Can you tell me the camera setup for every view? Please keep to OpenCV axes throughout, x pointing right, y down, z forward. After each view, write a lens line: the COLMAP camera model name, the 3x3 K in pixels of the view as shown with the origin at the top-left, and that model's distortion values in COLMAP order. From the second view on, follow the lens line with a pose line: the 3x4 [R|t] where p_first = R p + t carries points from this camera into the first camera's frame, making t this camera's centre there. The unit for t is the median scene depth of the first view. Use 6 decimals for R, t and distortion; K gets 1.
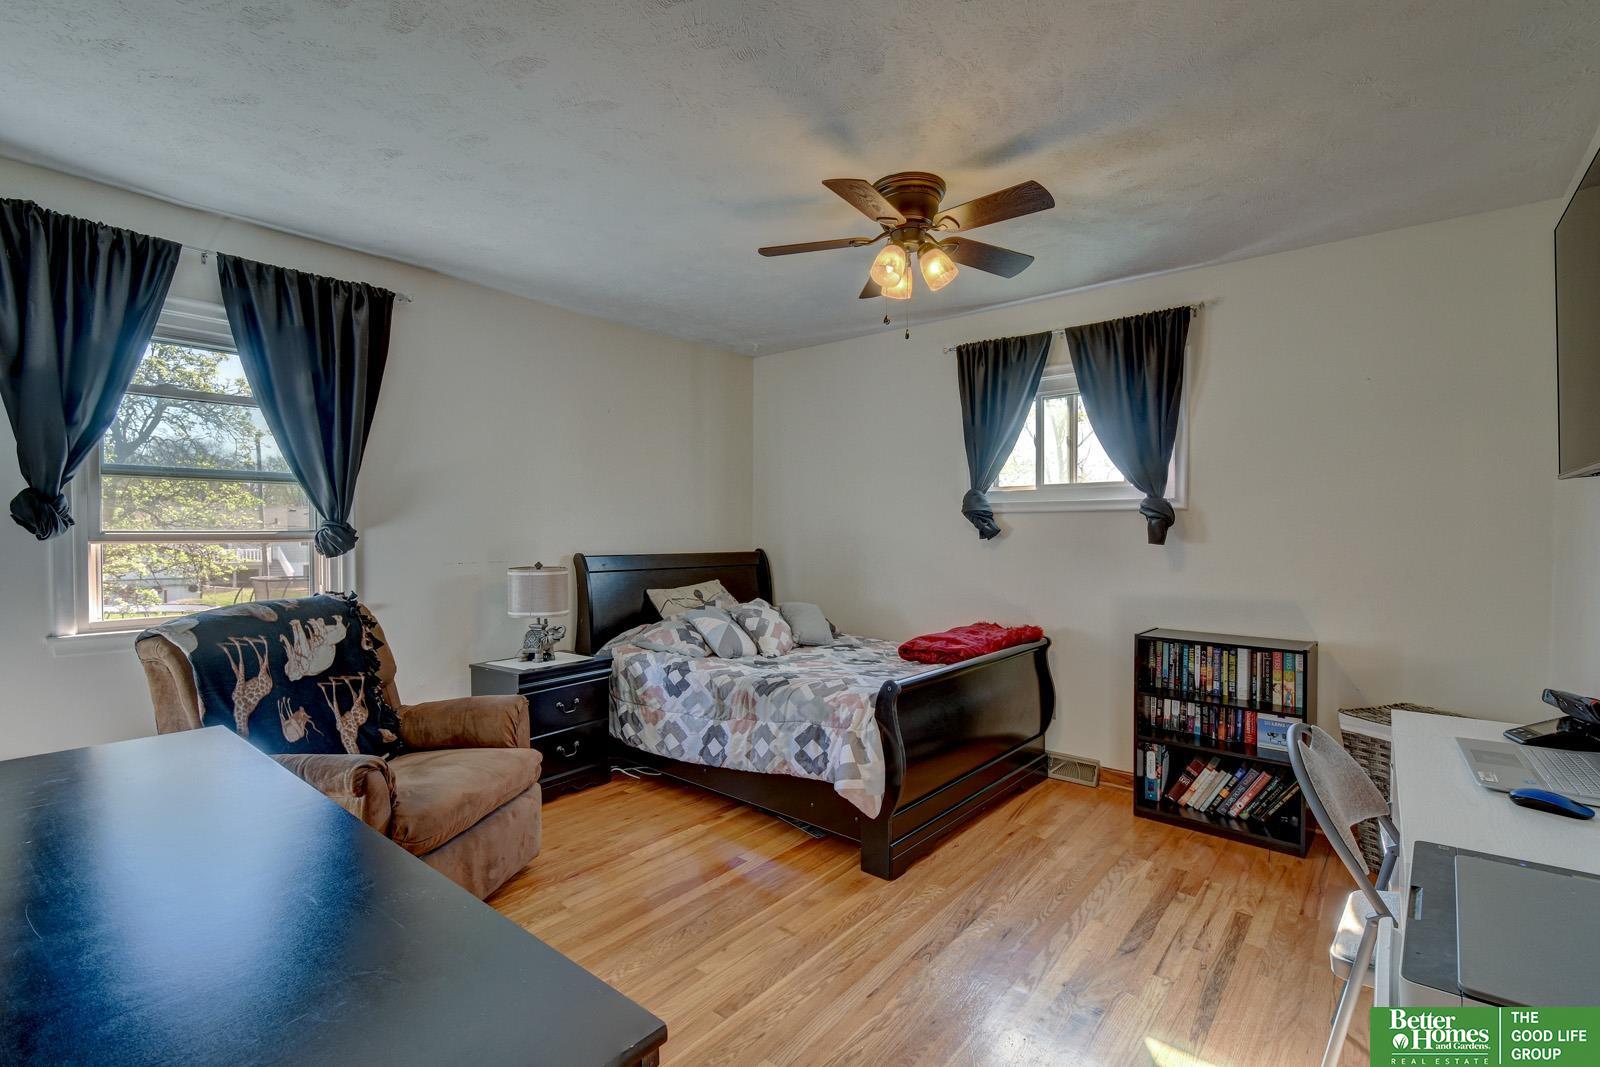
lens RADIAL K [[714.6, 0, 816.2], [0, 714.6, 544.0], [0, 0, 1]] dist [-0.001125, -0.000741]
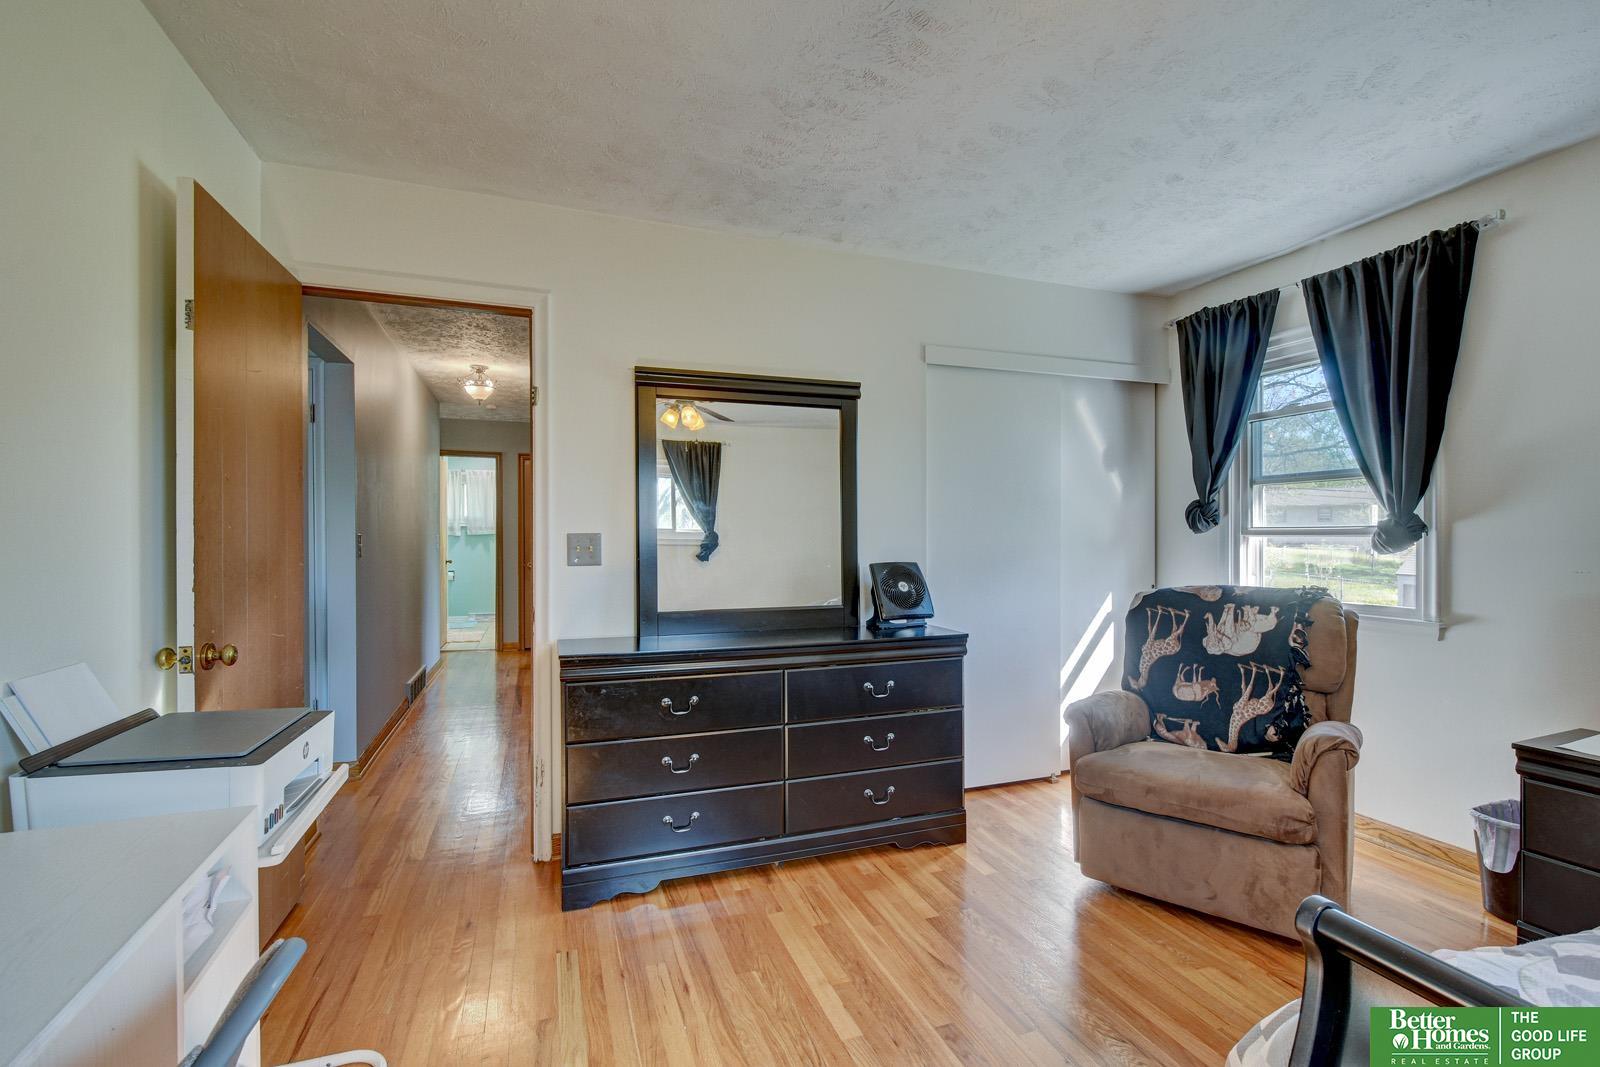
lens RADIAL K [[714.6, 0, 816.2], [0, 714.6, 544.0], [0, 0, 1]] dist [-0.001125, -0.000741]
pose [[-0.495115, 0.009998, -0.868770, 0.545054], [-0.017938, 0.999603, 0.021727, -0.001203], [0.868642, 0.026342, -0.494739, 0.926641]]
